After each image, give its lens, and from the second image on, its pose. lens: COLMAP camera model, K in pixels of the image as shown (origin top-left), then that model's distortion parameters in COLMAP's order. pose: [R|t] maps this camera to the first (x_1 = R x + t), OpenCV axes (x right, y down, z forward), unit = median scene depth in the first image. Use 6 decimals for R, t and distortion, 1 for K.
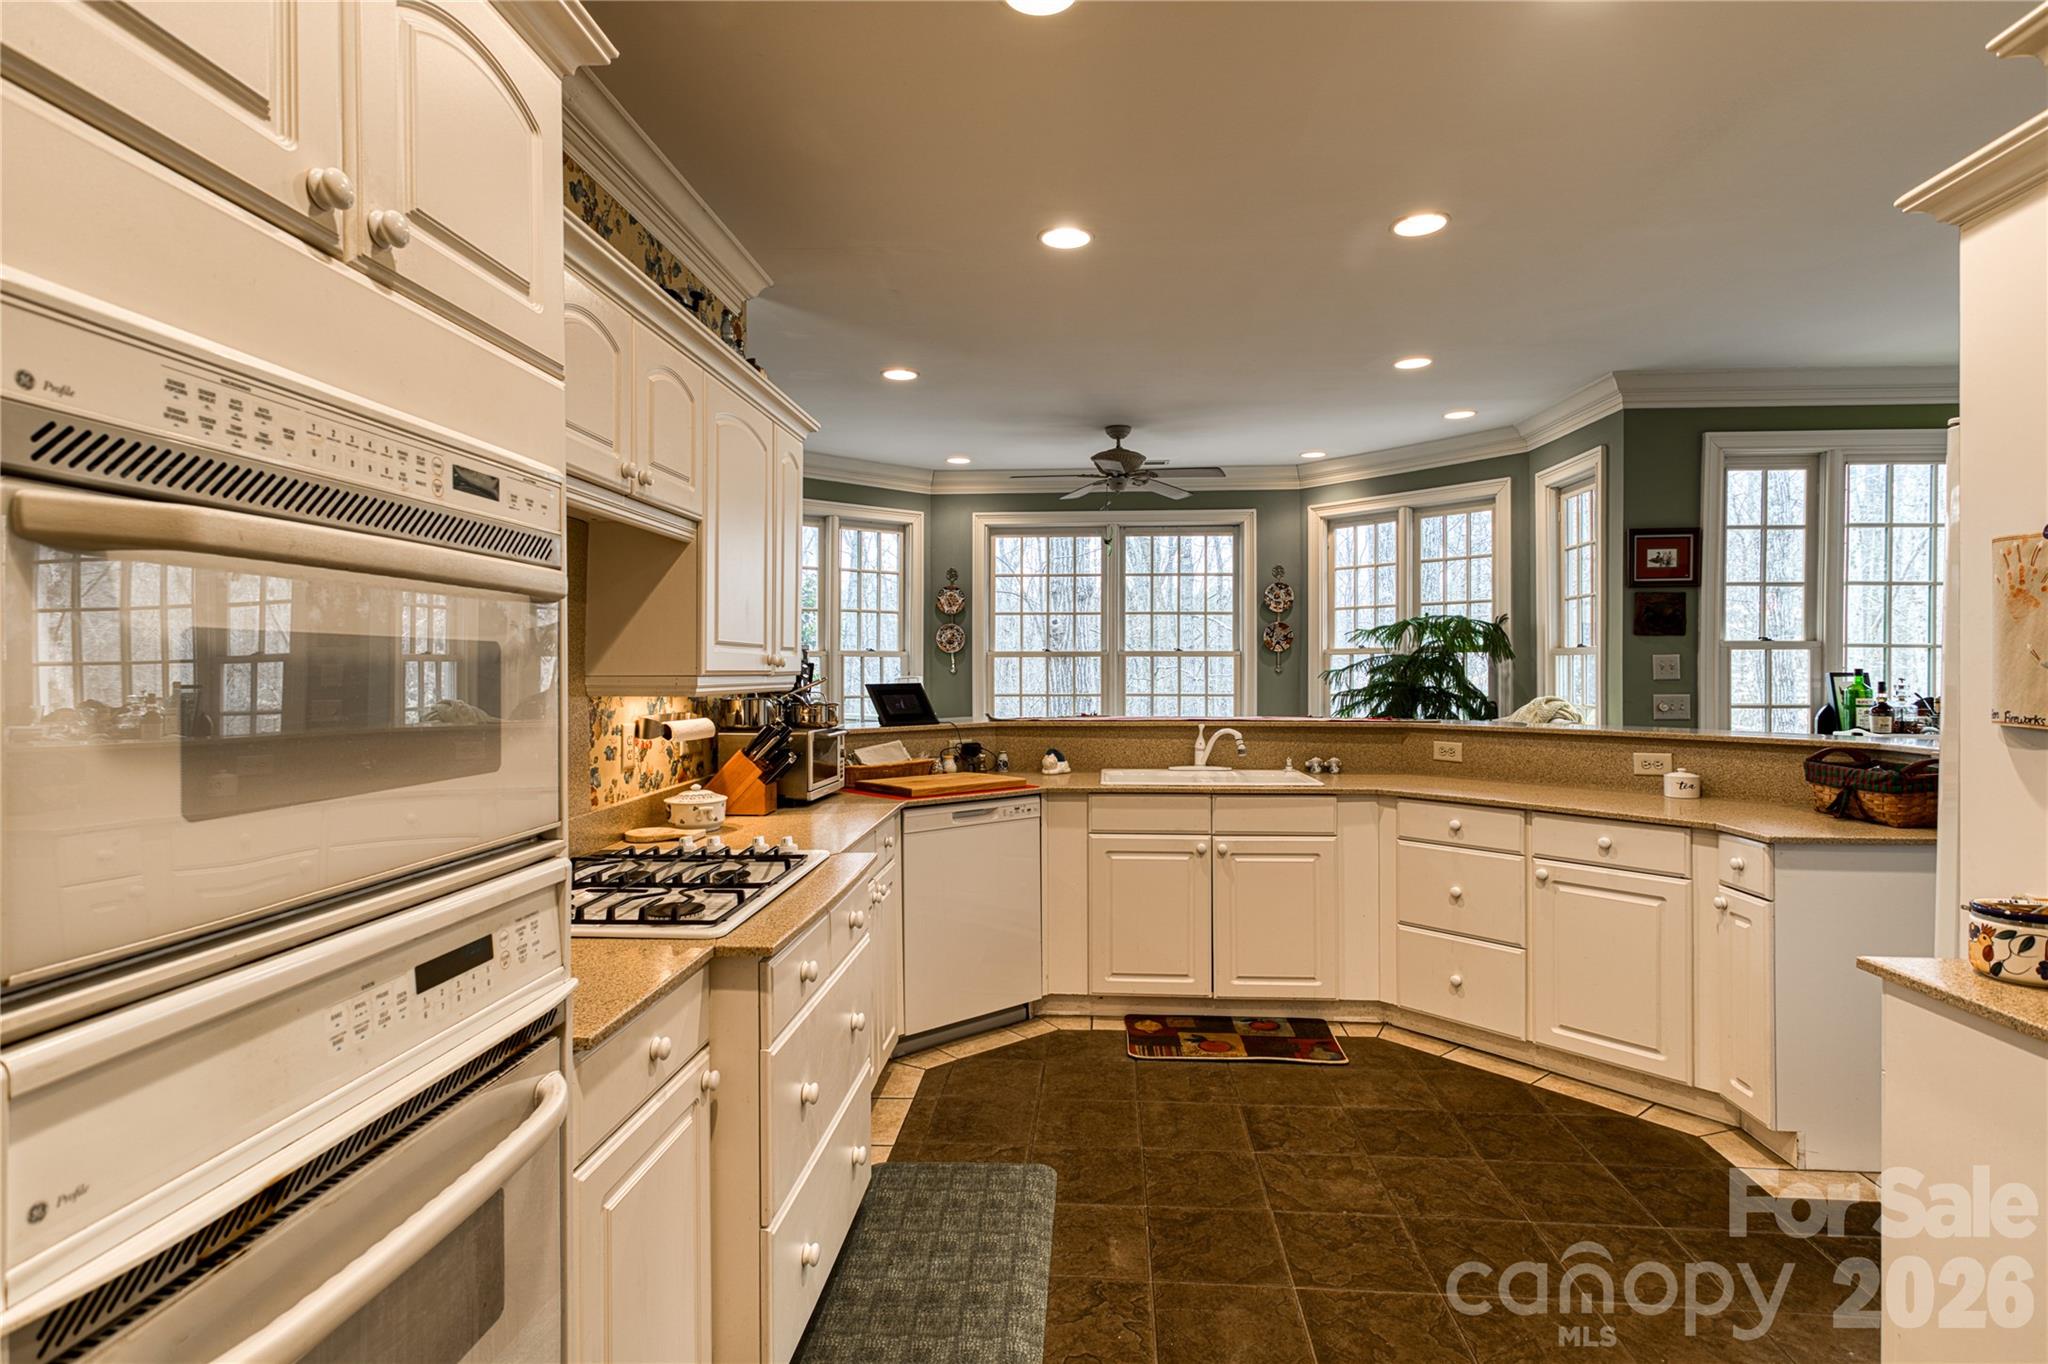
lens RADIAL K [[1052.0, 0, 1008.4], [0, 1052.0, 674.6], [0, 0, 1]] dist [0.010827, 0.001279]
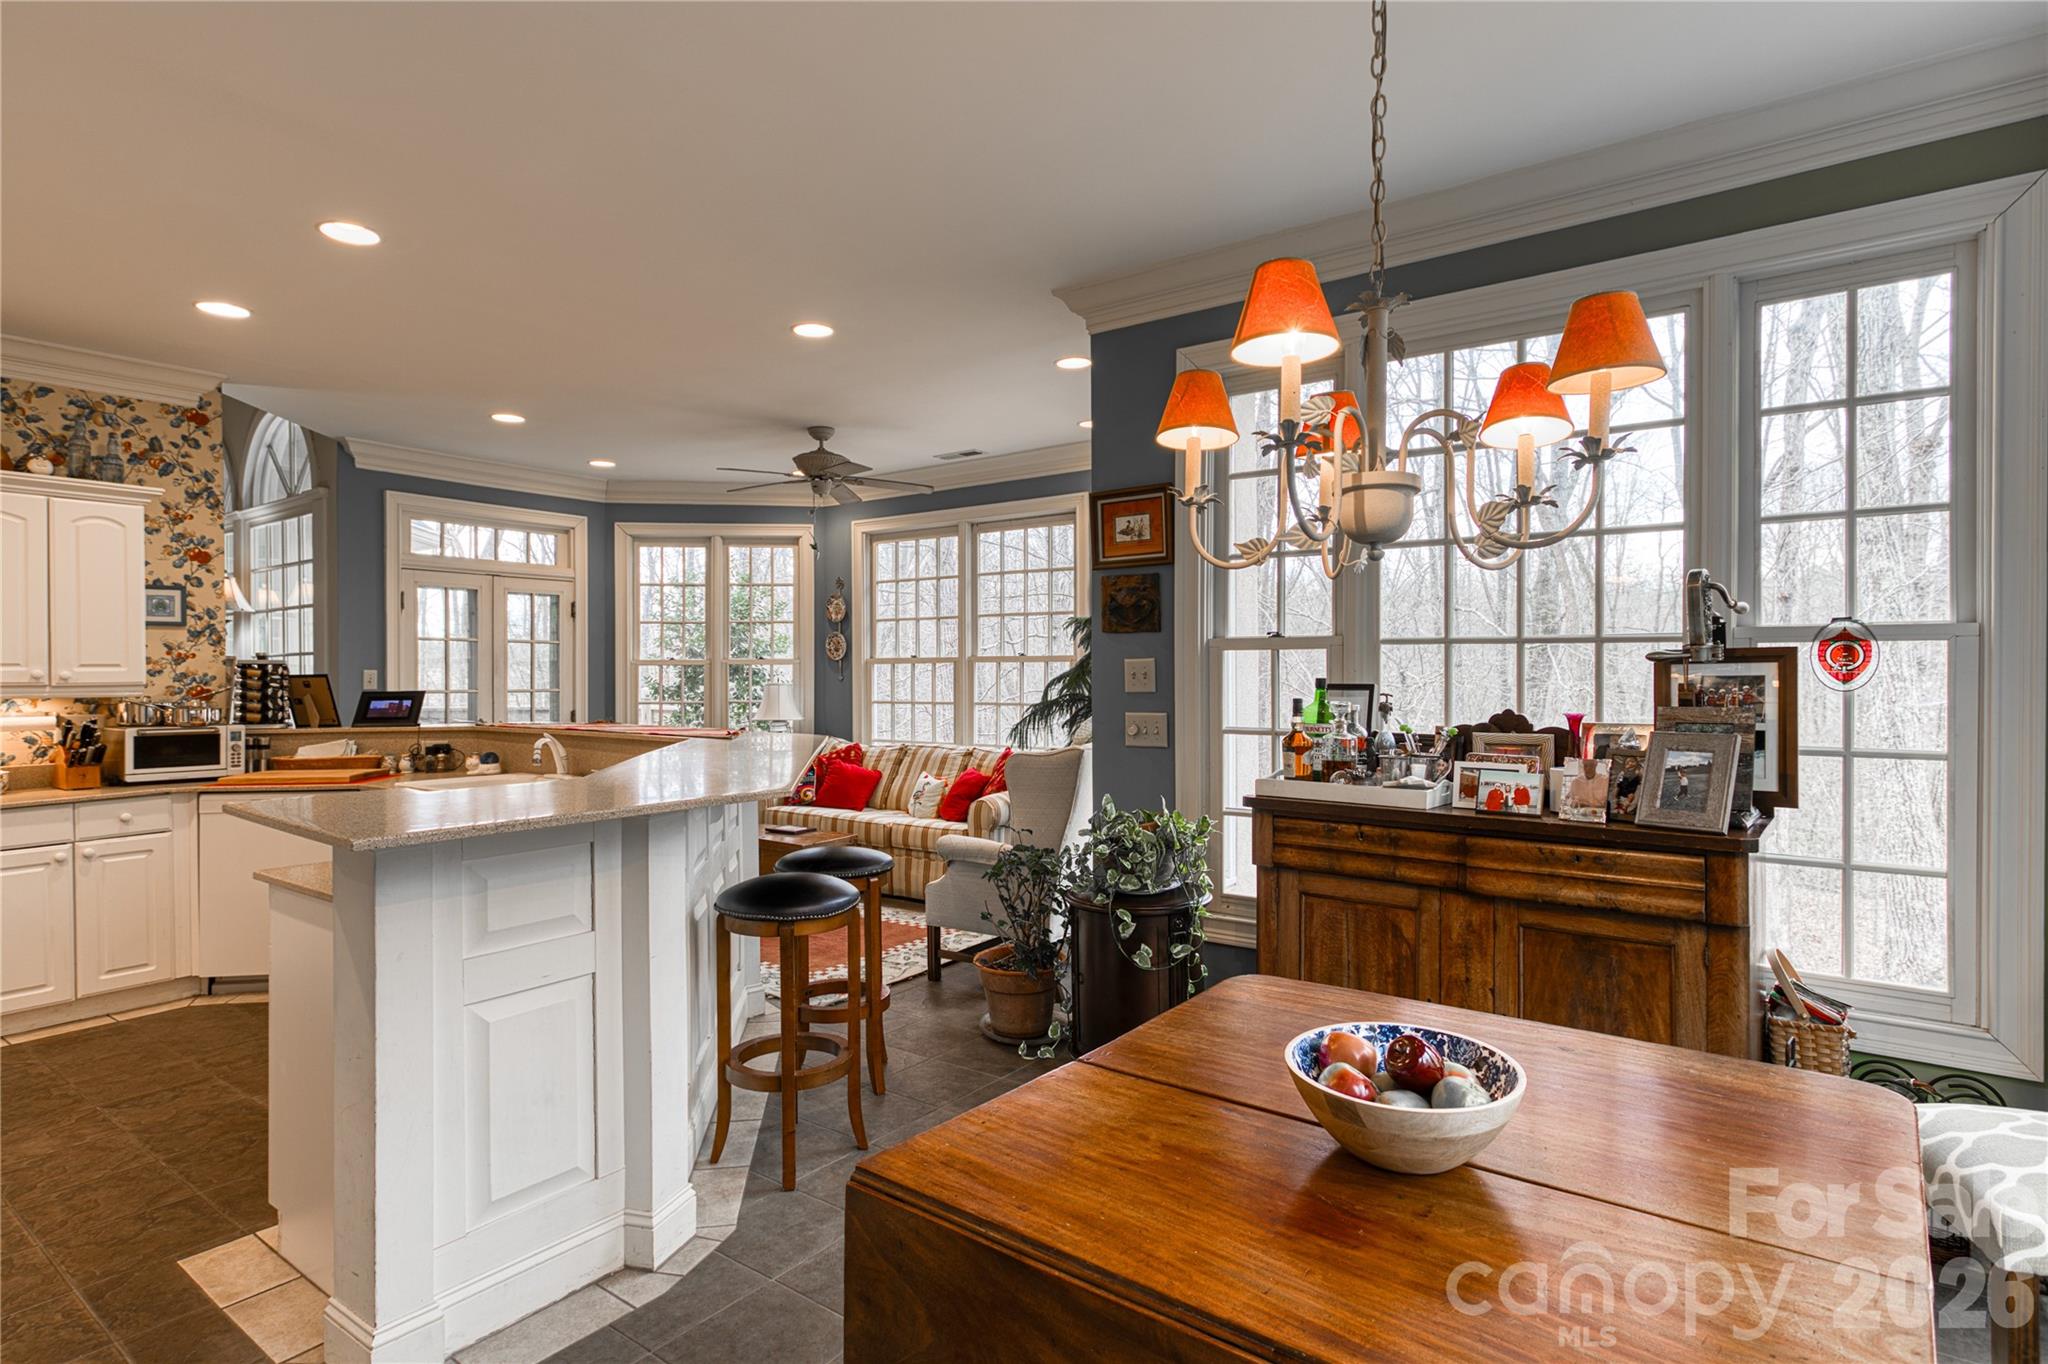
lens RADIAL K [[1052.0, 0, 985.8], [0, 1052.0, 682.2], [0, 0, 1]] dist [0.010827, 0.001279]
pose [[0.831433, 0.002133, -0.555621, 0.691920], [0.002273, 0.999971, 0.007241, -0.005799], [0.555621, -0.007283, 0.831404, 0.240156]]
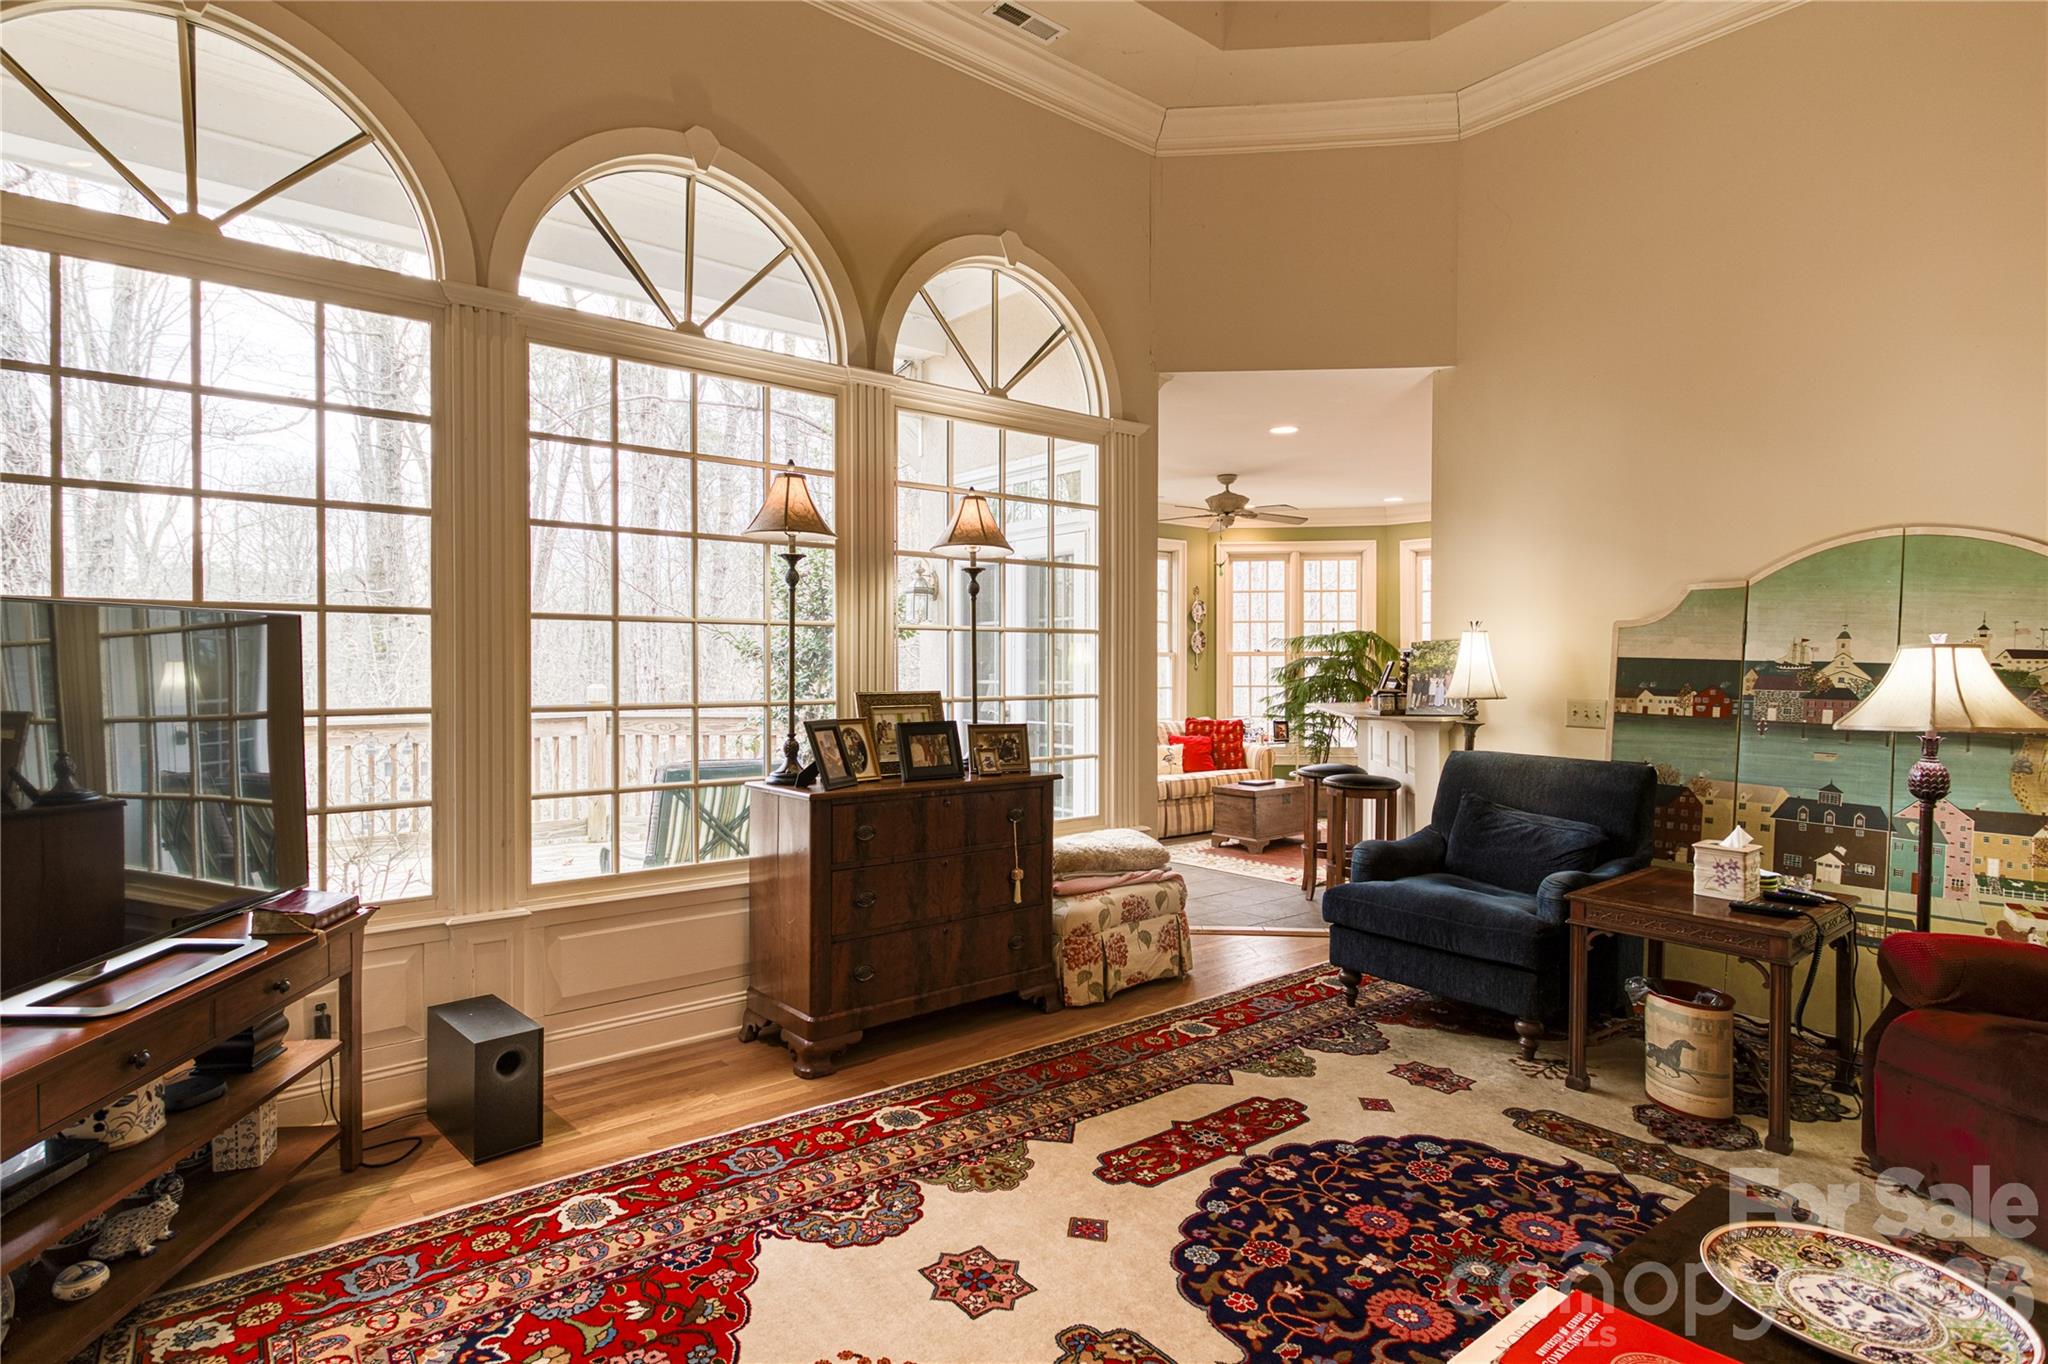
lens RADIAL K [[1052.0, 0, 1027.5], [0, 1052.0, 673.6], [0, 0, 1]] dist [0.010827, 0.001279]
pose [[0.728910, -0.006702, 0.684576, -0.830529], [0.001585, 0.999966, 0.008102, -0.007246], [-0.684607, -0.004820, 0.728896, 0.211908]]
